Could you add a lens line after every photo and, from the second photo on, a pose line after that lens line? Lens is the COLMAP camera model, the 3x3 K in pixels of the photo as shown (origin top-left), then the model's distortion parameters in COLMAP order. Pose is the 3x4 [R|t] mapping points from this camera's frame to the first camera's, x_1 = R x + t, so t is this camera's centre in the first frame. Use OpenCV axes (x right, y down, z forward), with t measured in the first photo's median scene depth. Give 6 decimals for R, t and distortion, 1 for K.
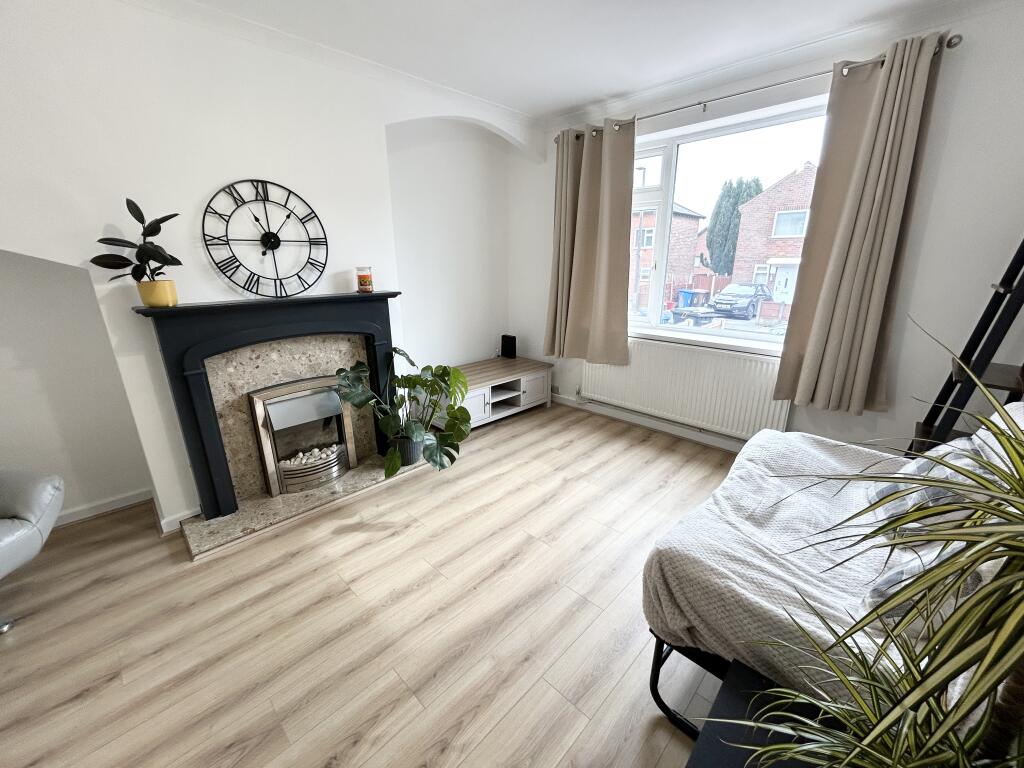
lens RADIAL K [[411.3, 0, 512.0], [0, 411.3, 384.0], [0, 0, 1]] dist [-0.000260, -0.000202]
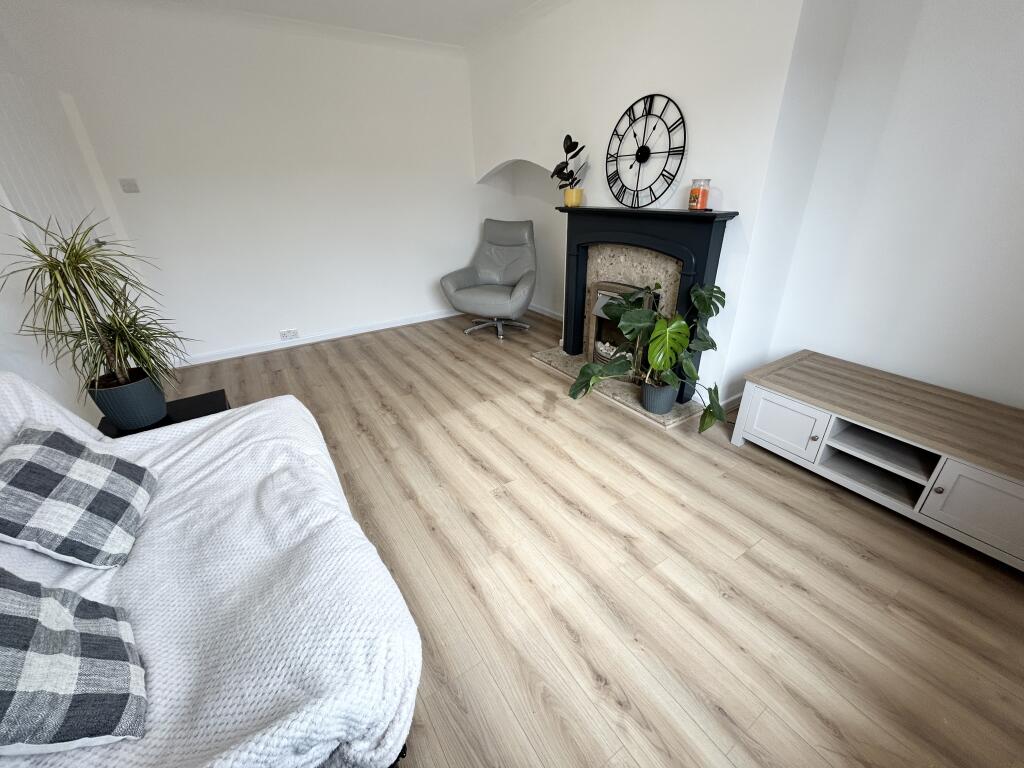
lens RADIAL K [[411.3, 0, 512.0], [0, 411.3, 384.0], [0, 0, 1]] dist [-0.000260, -0.000202]
pose [[-0.211359, 0.431029, -0.877235, 0.720333], [-0.266969, 0.837924, 0.476037, -0.253030], [0.940242, 0.334809, -0.062032, 0.912473]]
